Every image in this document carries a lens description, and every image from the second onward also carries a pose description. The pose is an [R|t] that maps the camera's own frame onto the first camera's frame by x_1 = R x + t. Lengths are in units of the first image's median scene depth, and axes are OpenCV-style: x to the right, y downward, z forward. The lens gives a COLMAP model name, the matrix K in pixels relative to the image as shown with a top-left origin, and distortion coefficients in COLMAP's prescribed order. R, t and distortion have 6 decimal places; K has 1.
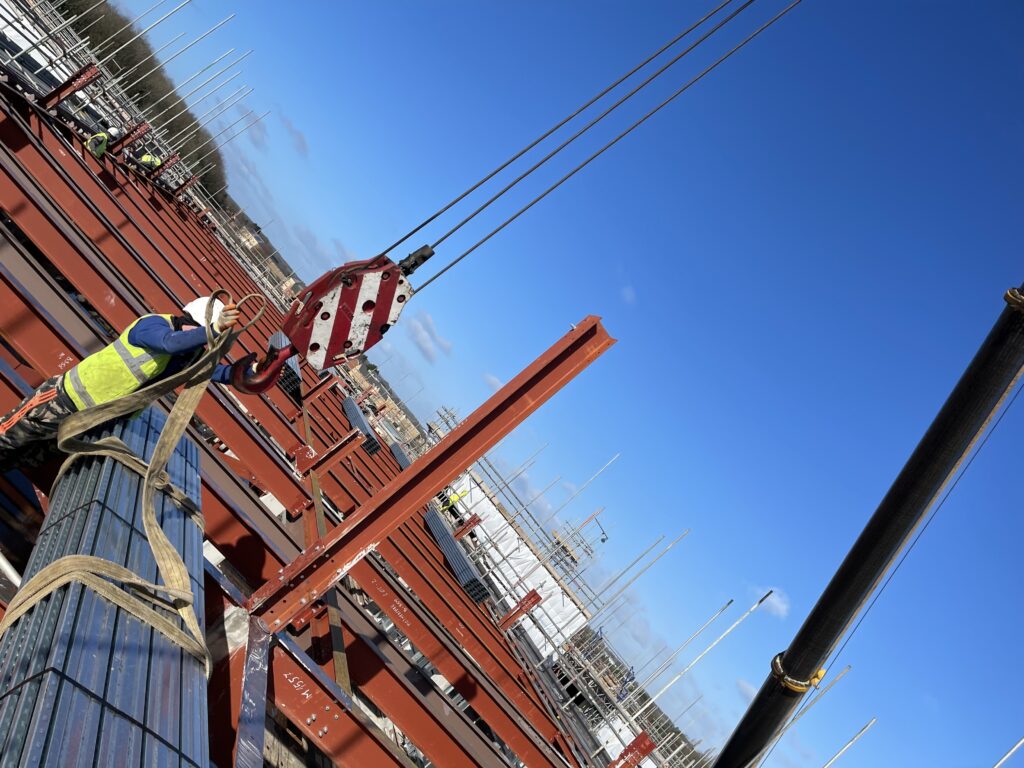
lens RADIAL K [[782.9, 0, 512.0], [0, 782.9, 384.0], [0, 0, 1]] dist [-0.001520, -0.006360]
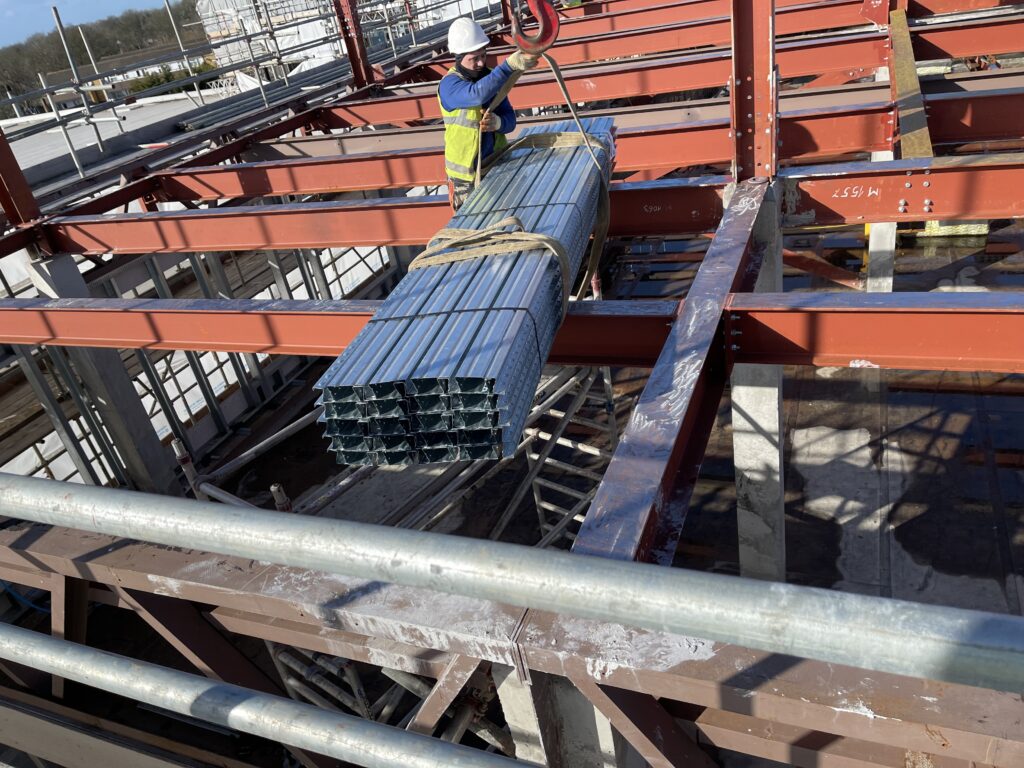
lens RADIAL K [[782.9, 0, 512.0], [0, 782.9, 384.0], [0, 0, 1]] dist [-0.001520, -0.006360]
pose [[0.296731, -0.485203, -0.822514, 0.245581], [0.752803, 0.648795, -0.111143, 0.325077], [0.587570, -0.586211, 0.557780, 0.123366]]
